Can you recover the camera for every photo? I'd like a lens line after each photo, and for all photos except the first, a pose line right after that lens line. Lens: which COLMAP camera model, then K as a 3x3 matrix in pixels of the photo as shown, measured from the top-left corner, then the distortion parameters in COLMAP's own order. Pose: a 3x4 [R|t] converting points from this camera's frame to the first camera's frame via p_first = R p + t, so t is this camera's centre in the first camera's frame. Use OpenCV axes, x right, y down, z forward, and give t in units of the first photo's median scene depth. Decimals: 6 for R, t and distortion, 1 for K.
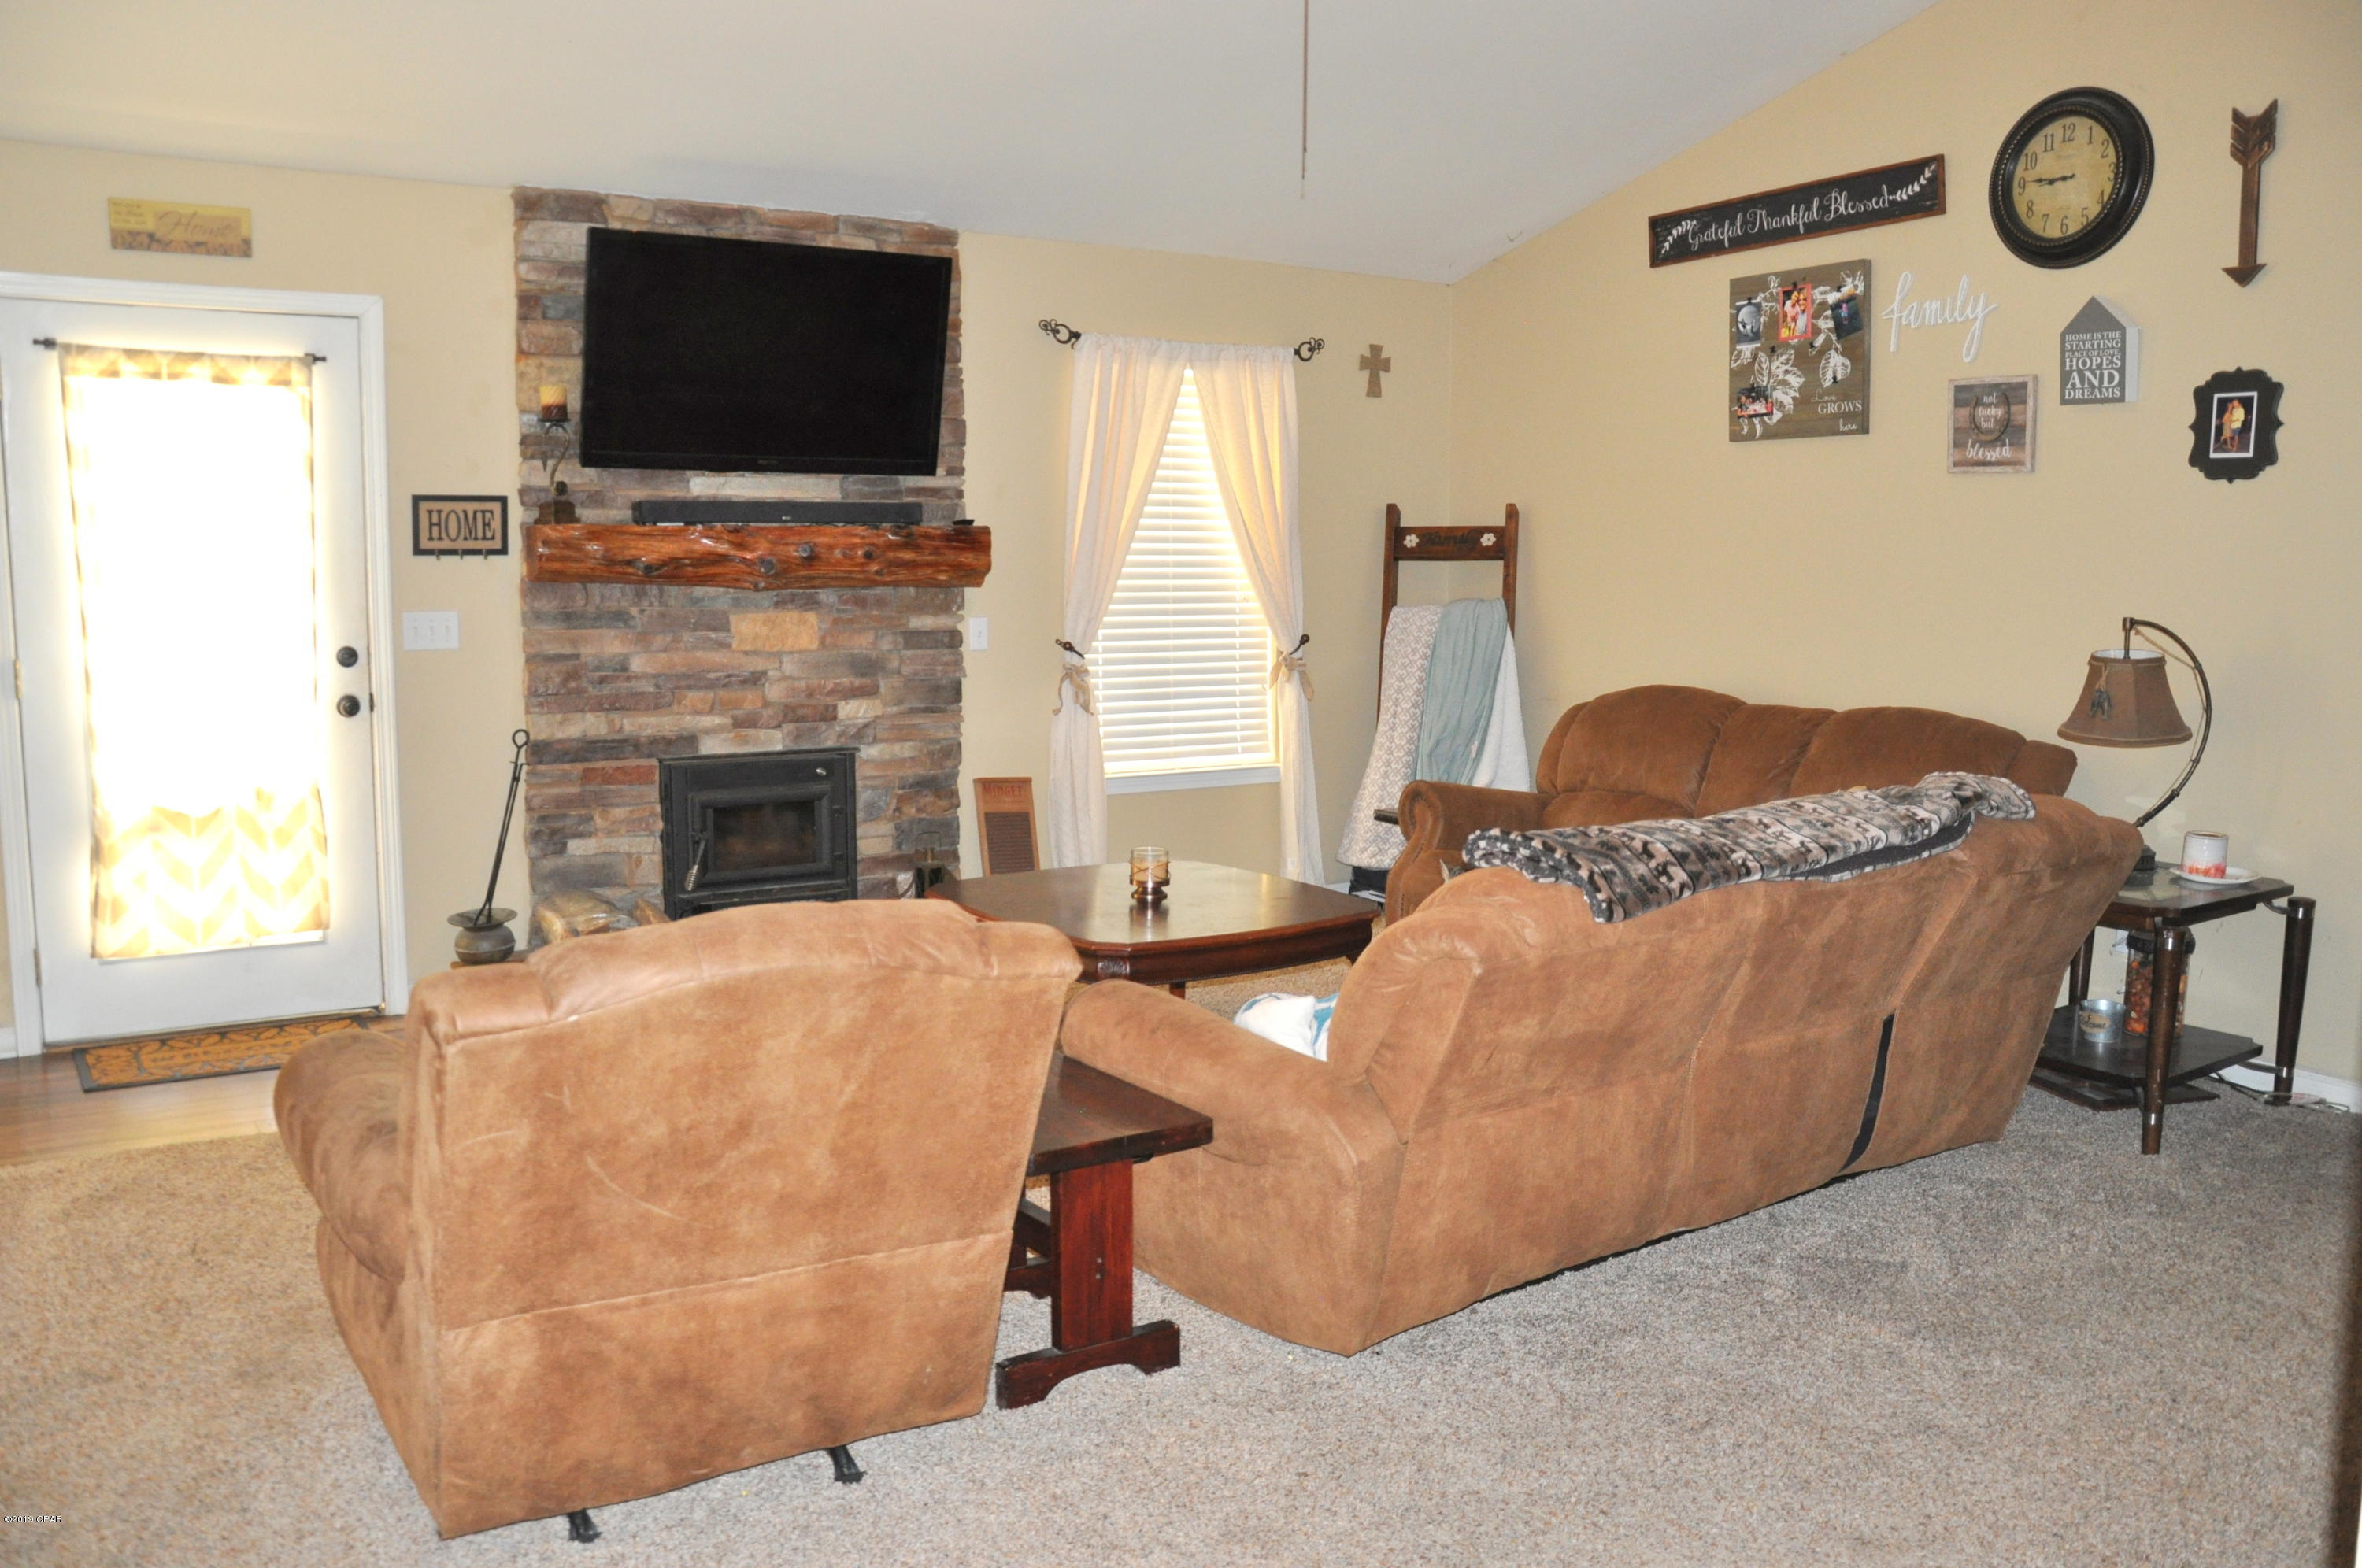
lens RADIAL K [[1934.0, 0, 1181.0], [0, 1934.0, 784.0], [0, 0, 1]] dist [-0.139683, 0.137092]
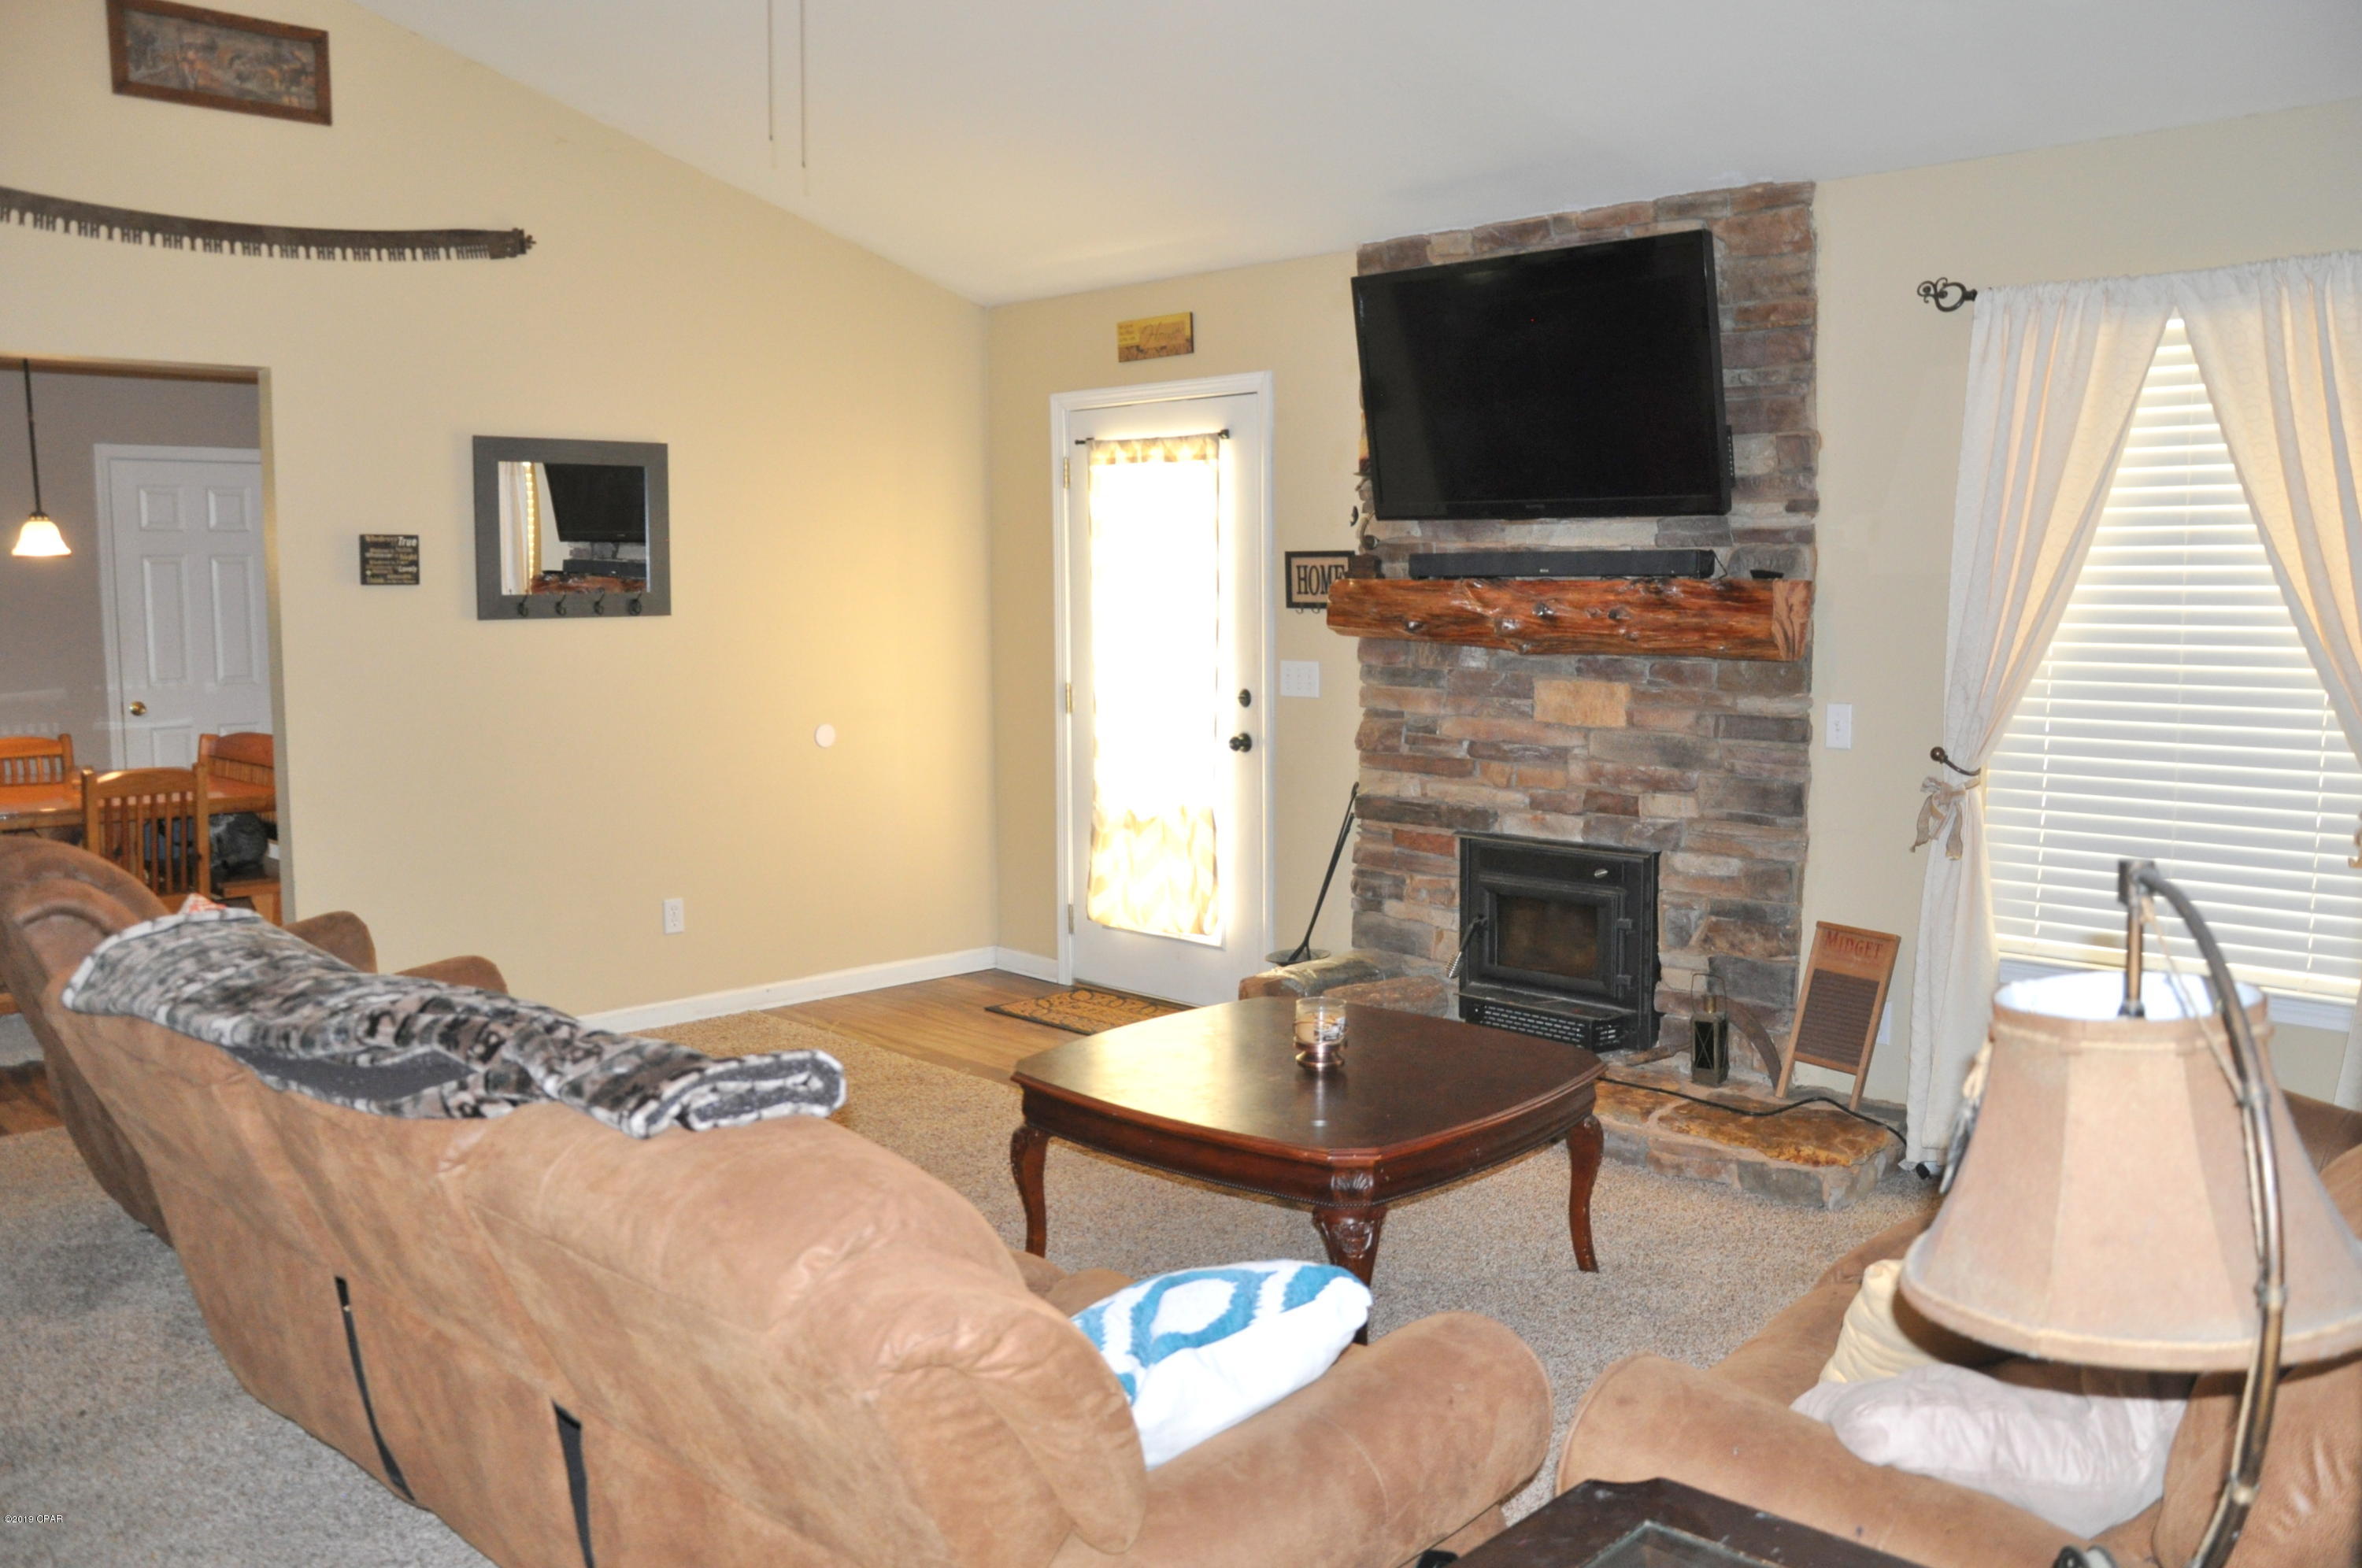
lens RADIAL K [[1934.0, 0, 1181.0], [0, 1934.0, 784.0], [0, 0, 1]] dist [-0.139683, 0.137092]
pose [[0.198166, 0.094268, -0.975625, 0.617478], [-0.117832, 0.990437, 0.071765, -0.087852], [0.973060, 0.100739, 0.207378, 0.681991]]
